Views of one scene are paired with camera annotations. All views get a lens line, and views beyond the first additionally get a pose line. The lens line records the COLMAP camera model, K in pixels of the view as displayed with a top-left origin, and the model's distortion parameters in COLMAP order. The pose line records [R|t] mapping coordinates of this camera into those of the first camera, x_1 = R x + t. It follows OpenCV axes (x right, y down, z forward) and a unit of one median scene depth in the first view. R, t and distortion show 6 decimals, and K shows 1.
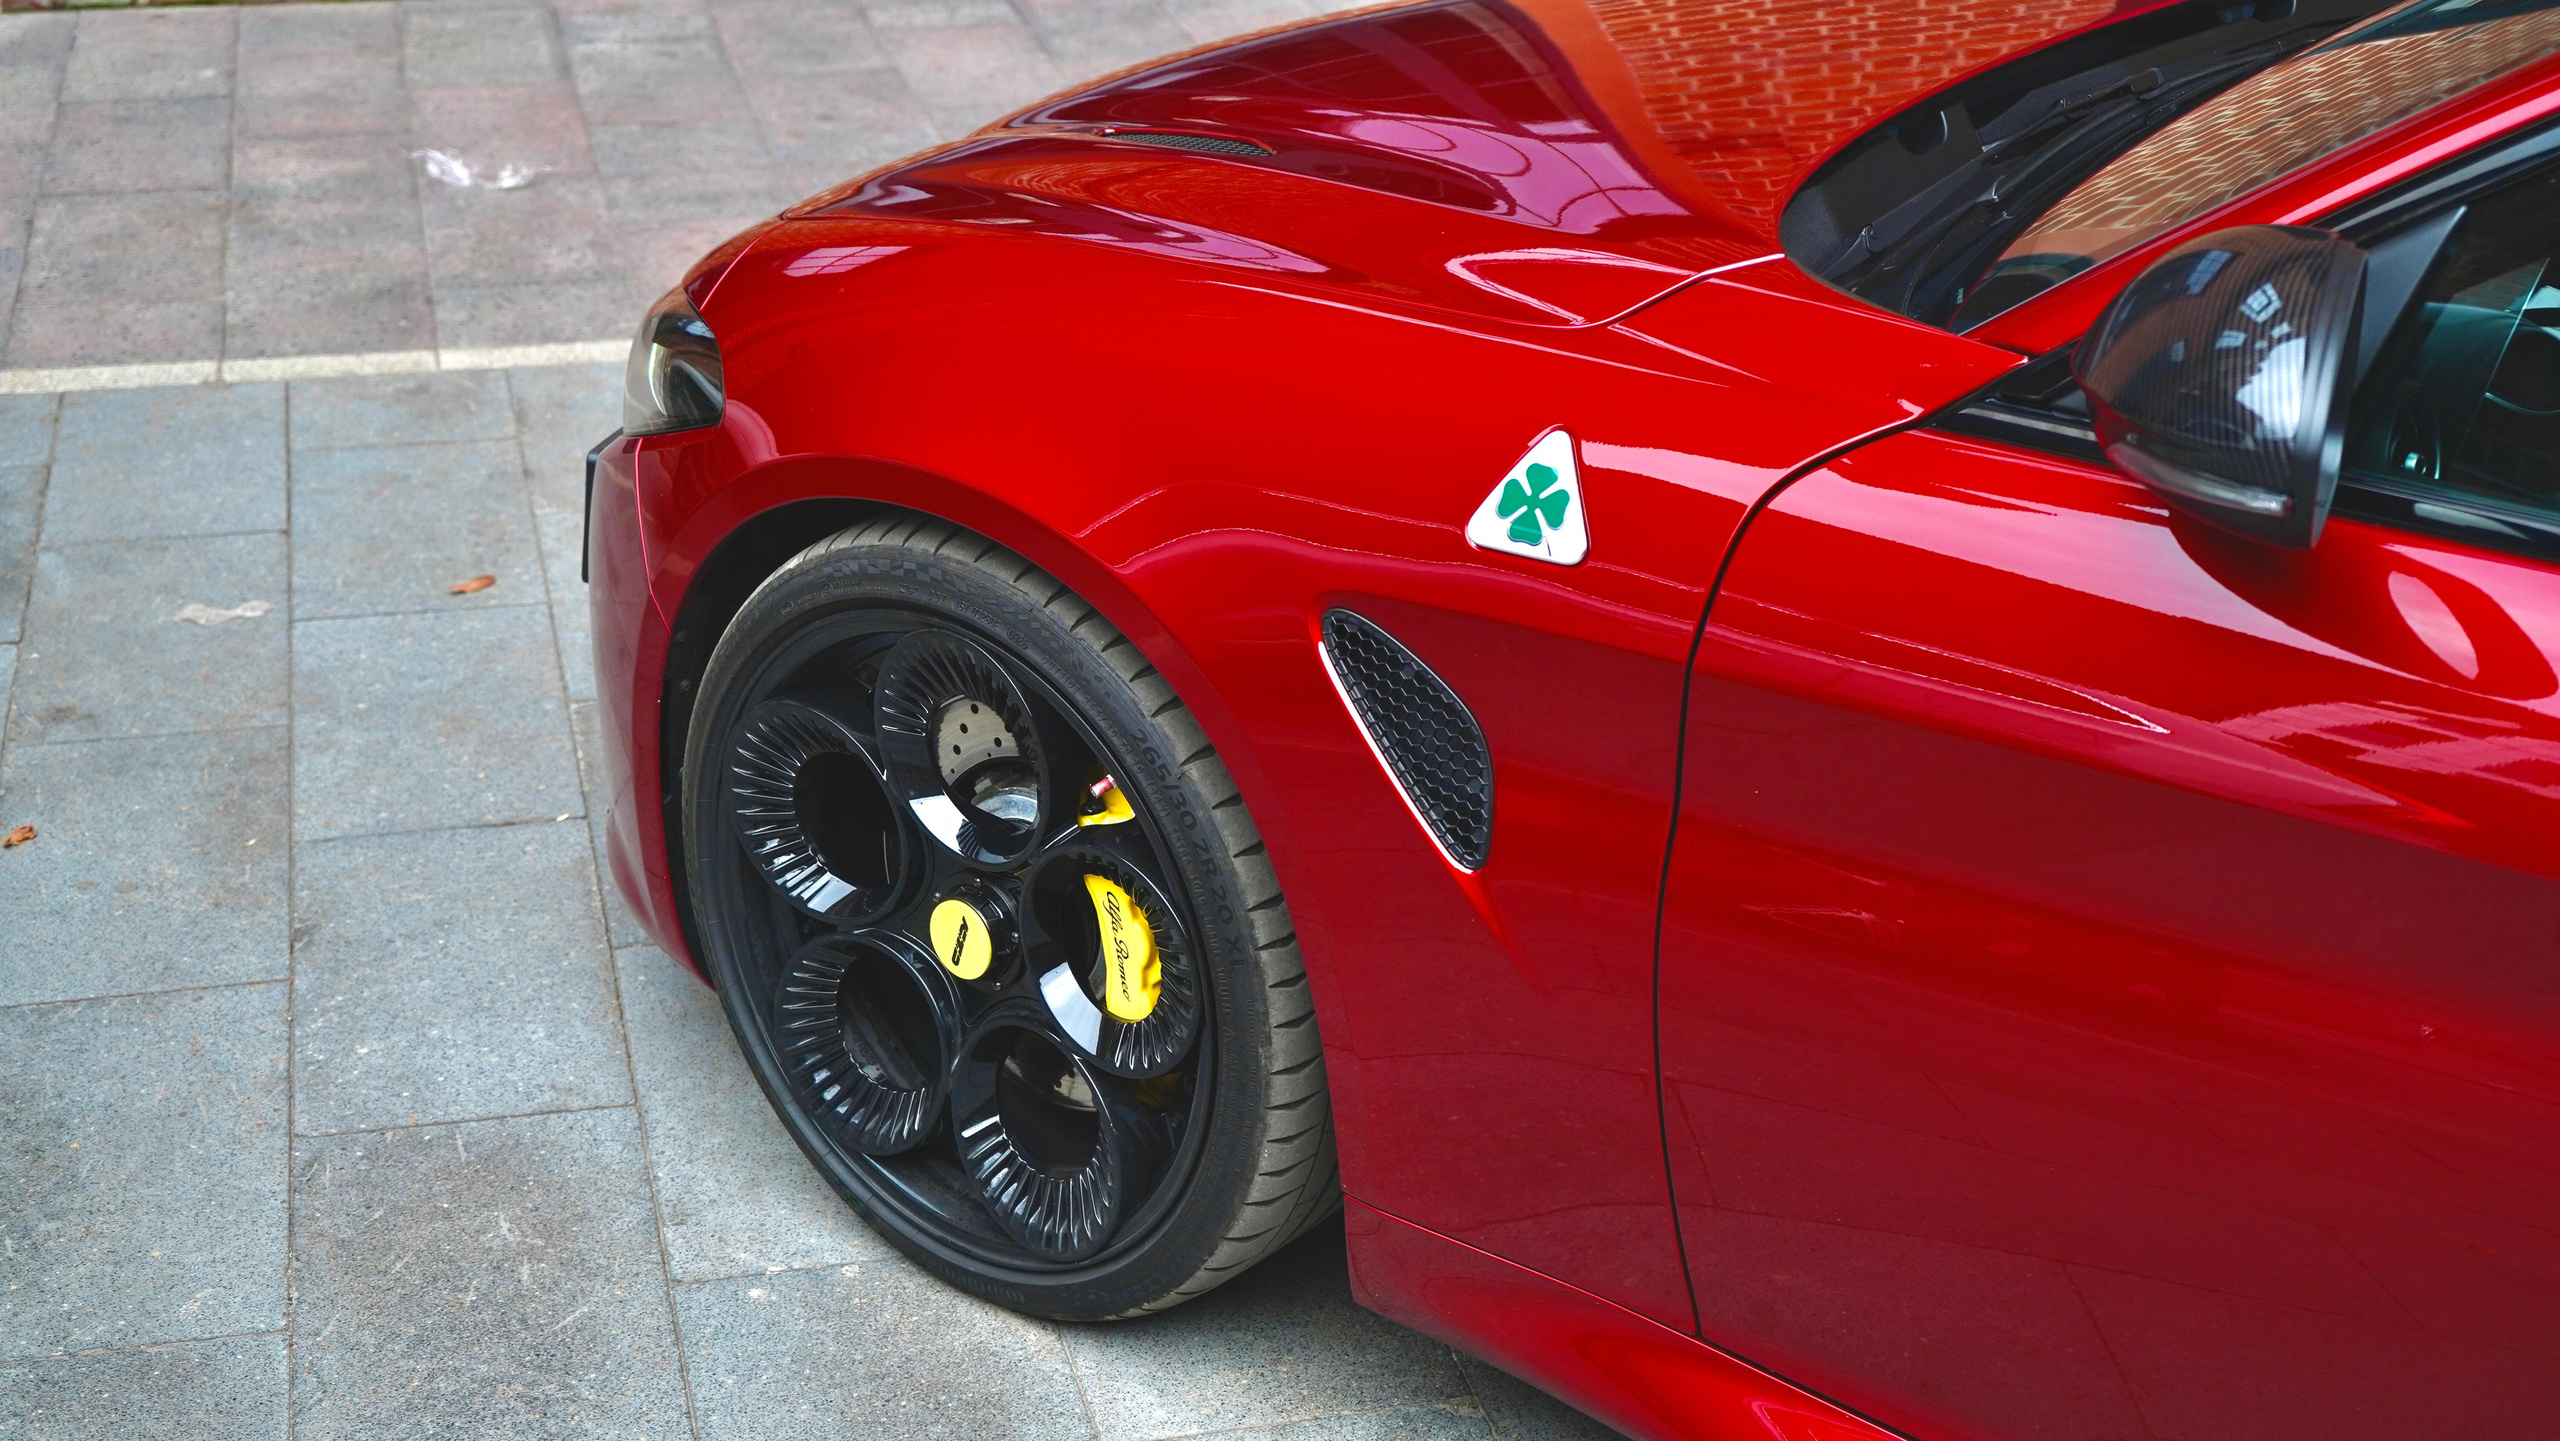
lens RADIAL K [[3591.3, 0, 1276.9], [0, 3591.3, 720.5], [0, 0, 1]] dist [0.001859, 0.000000]
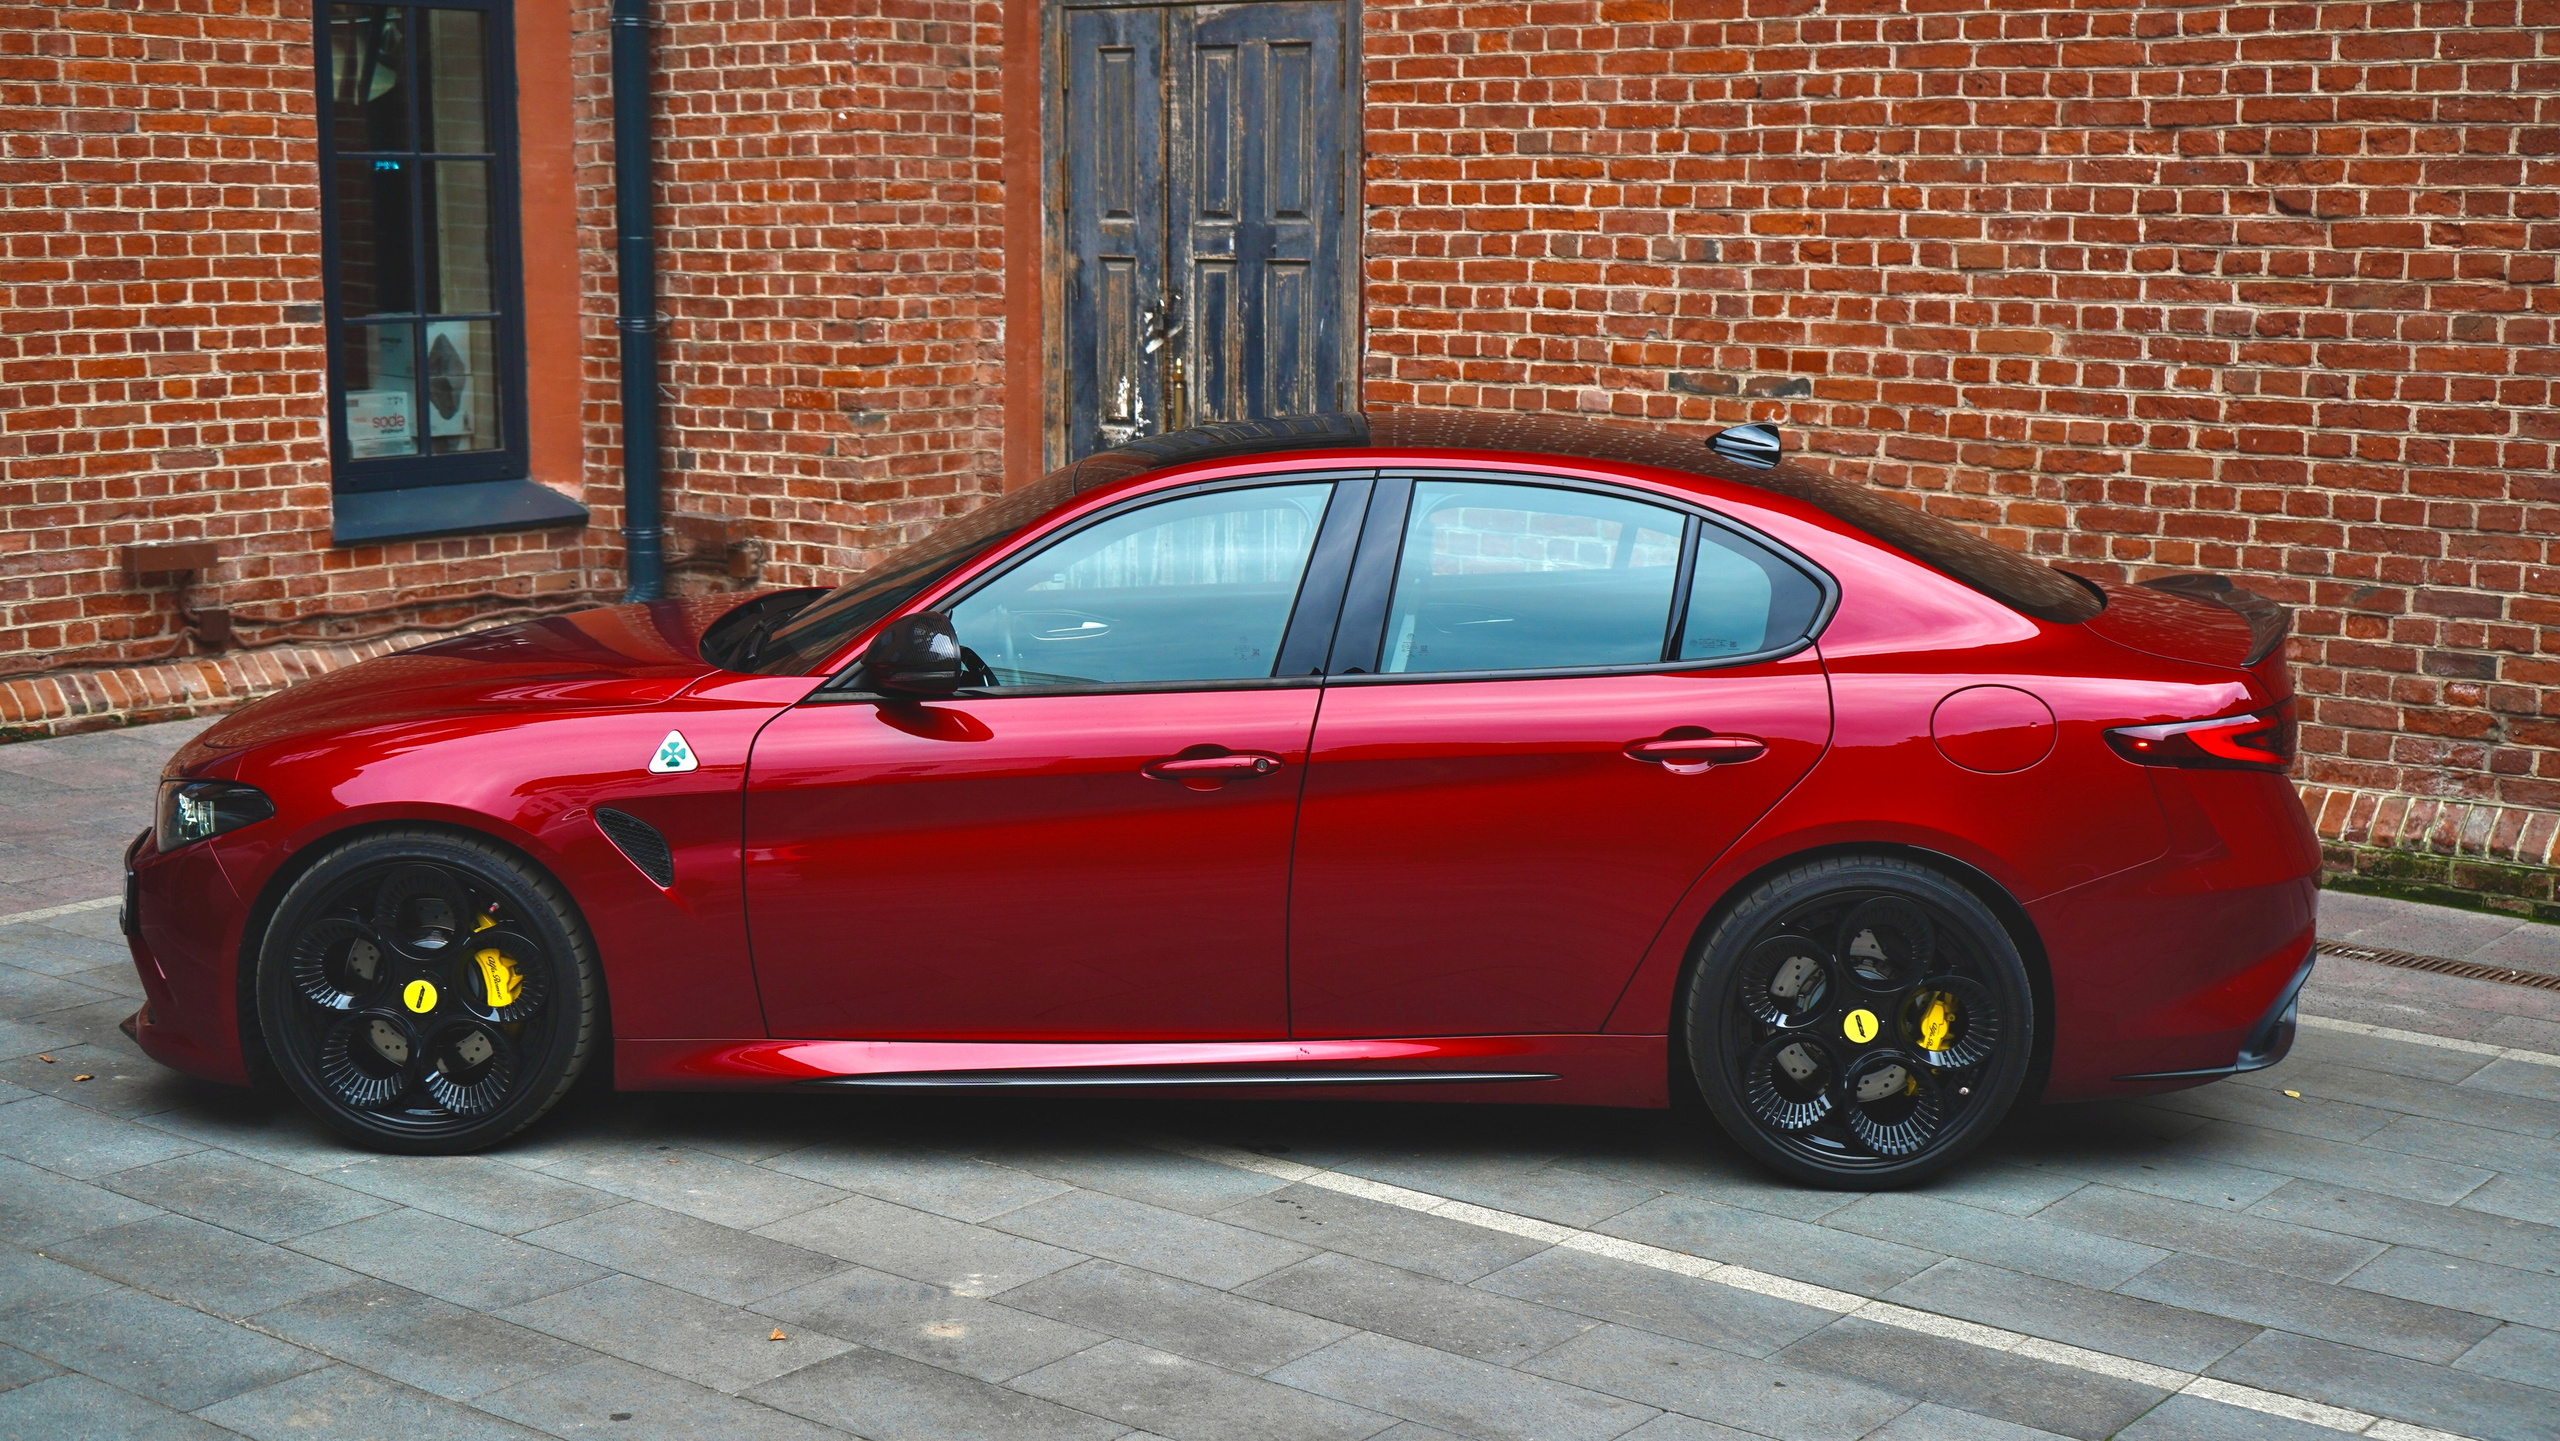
lens RADIAL K [[3425.4, 0, 1339.5], [0, 3425.4, 714.4], [0, 0, 1]] dist [-0.001364, 0.000000]
pose [[0.781220, -0.113757, 0.613804, -1.058122], [0.260298, 0.953060, -0.154663, 0.420603], [-0.567398, 0.280598, 0.774161, -1.300787]]
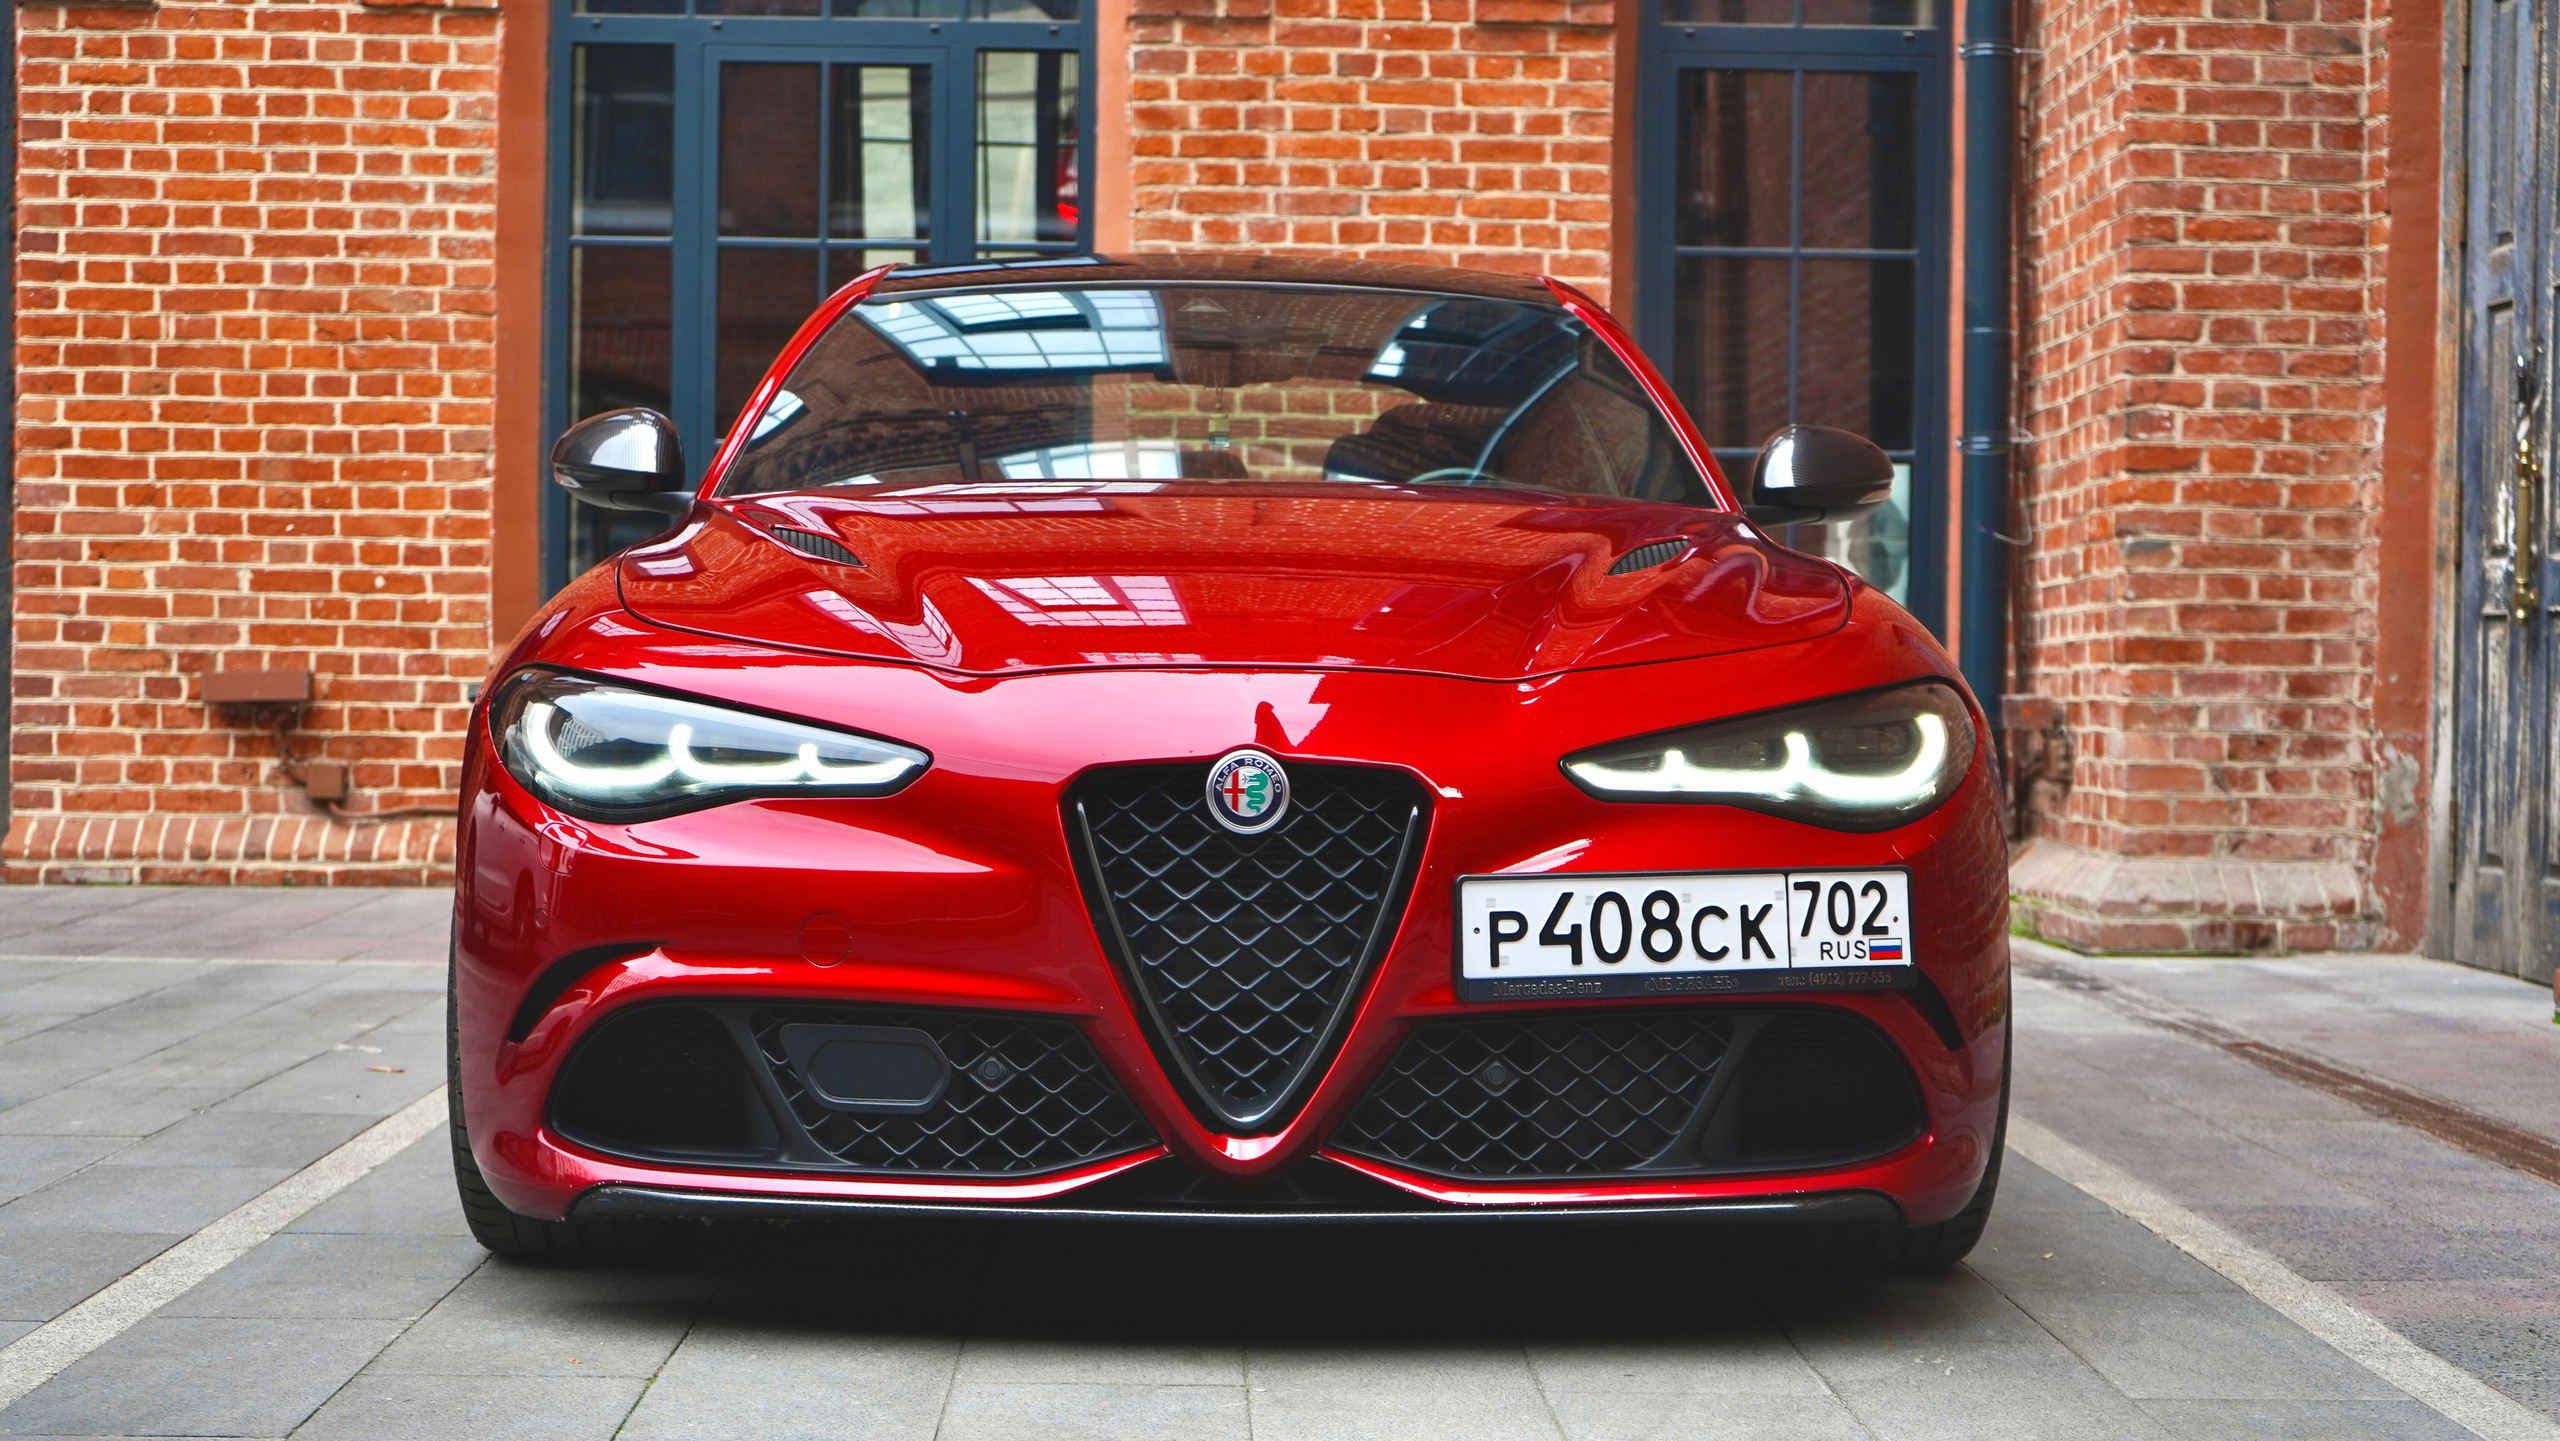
lens RADIAL K [[3826.0, 0, 1260.6], [0, 3826.0, 696.6], [0, 0, 1]] dist [-0.004914, 0.000000]
pose [[0.974454, -0.008276, -0.224434, 1.251480], [-0.082104, 0.917020, -0.390298, 0.771152], [0.209041, 0.398754, 0.892915, -0.861723]]
